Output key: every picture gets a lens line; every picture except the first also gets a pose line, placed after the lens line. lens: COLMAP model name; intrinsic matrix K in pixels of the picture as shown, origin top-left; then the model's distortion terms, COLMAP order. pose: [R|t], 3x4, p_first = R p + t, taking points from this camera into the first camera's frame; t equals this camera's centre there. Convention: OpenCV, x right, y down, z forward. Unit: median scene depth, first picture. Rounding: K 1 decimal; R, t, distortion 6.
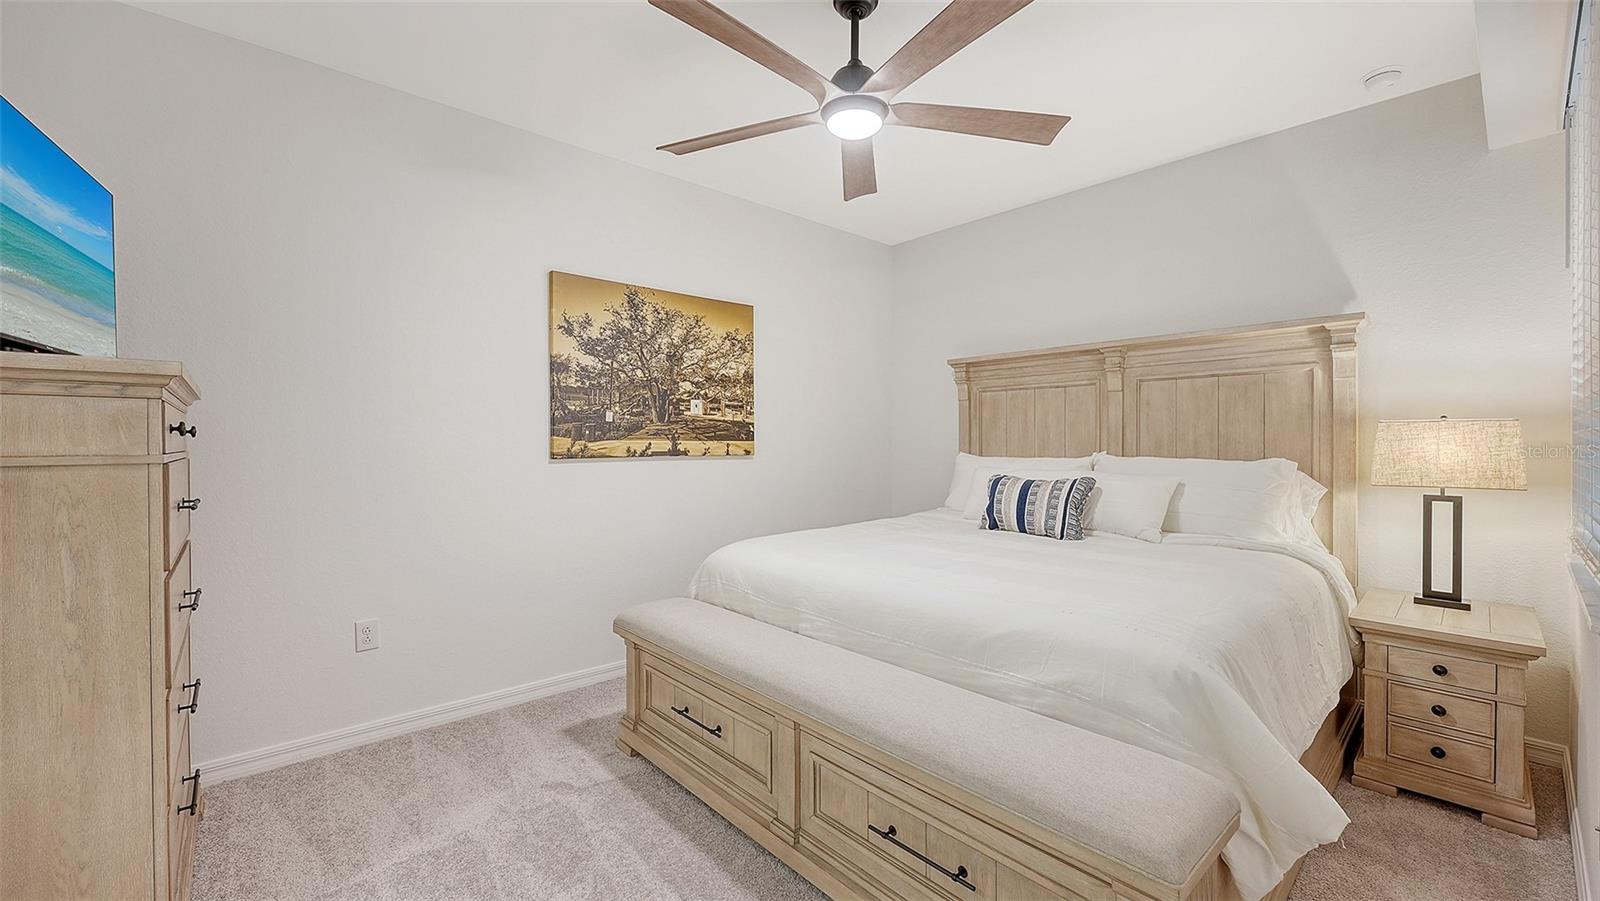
lens RADIAL K [[647.1, 0, 805.4], [0, 647.1, 451.9], [0, 0, 1]] dist [0.001923, 0.000948]
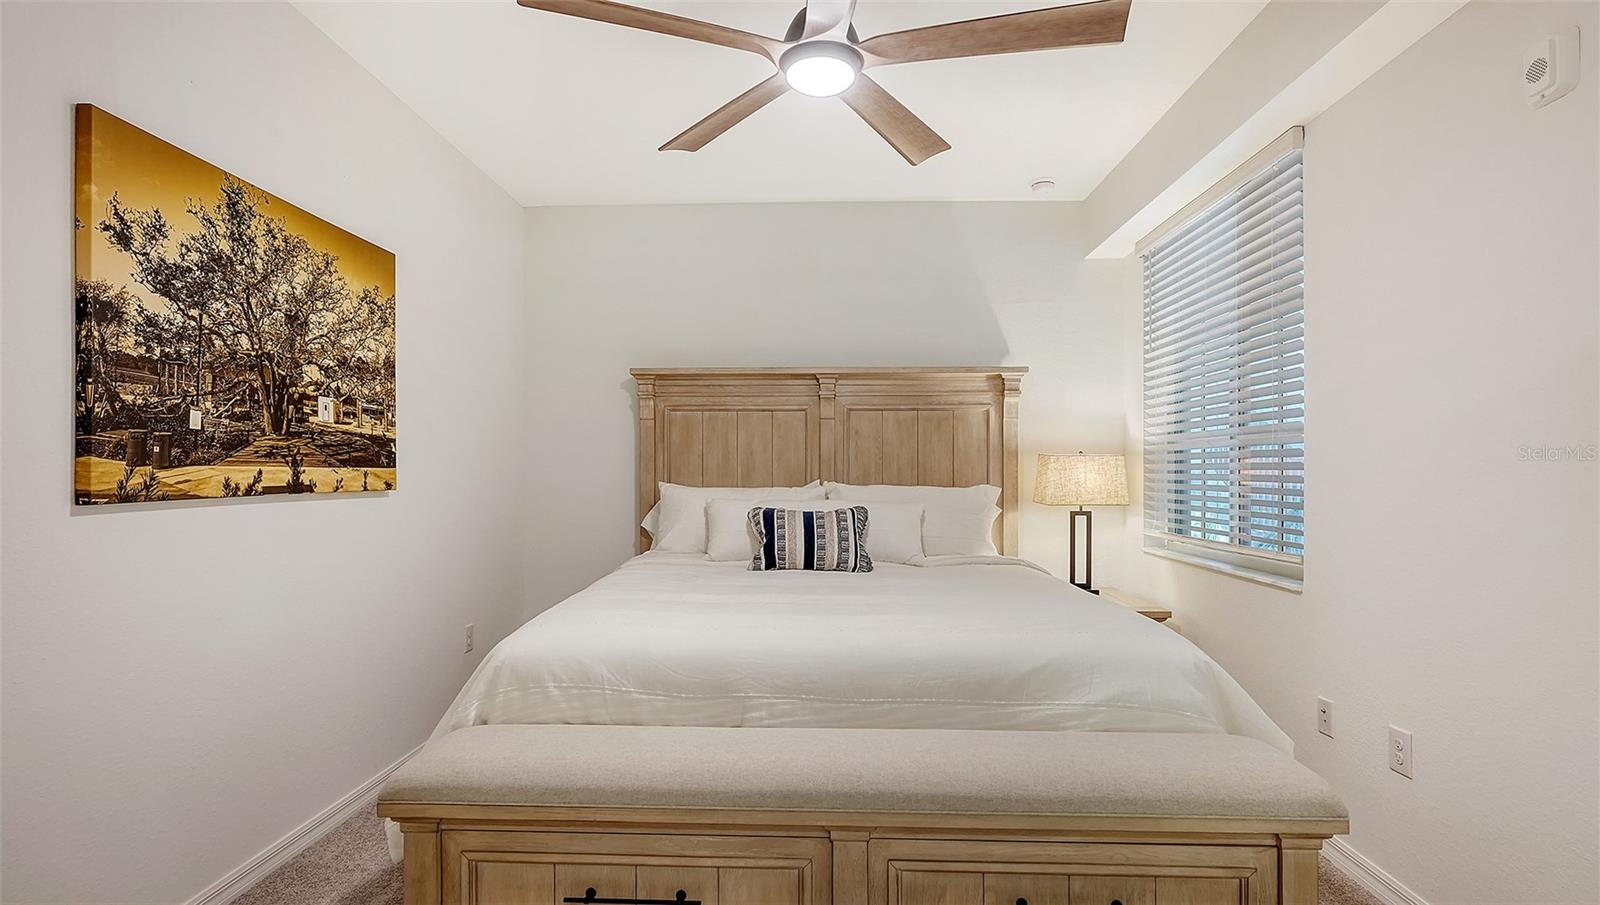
lens RADIAL K [[767.2, 0, 801.8], [0, 767.2, 474.6], [0, 0, 1]] dist [-0.002421, -0.001273]
pose [[0.695486, -0.002414, 0.718536, -0.419819], [0.008868, 0.999947, -0.005224, -0.003228], [-0.718485, 0.010005, 0.695470, 0.237364]]
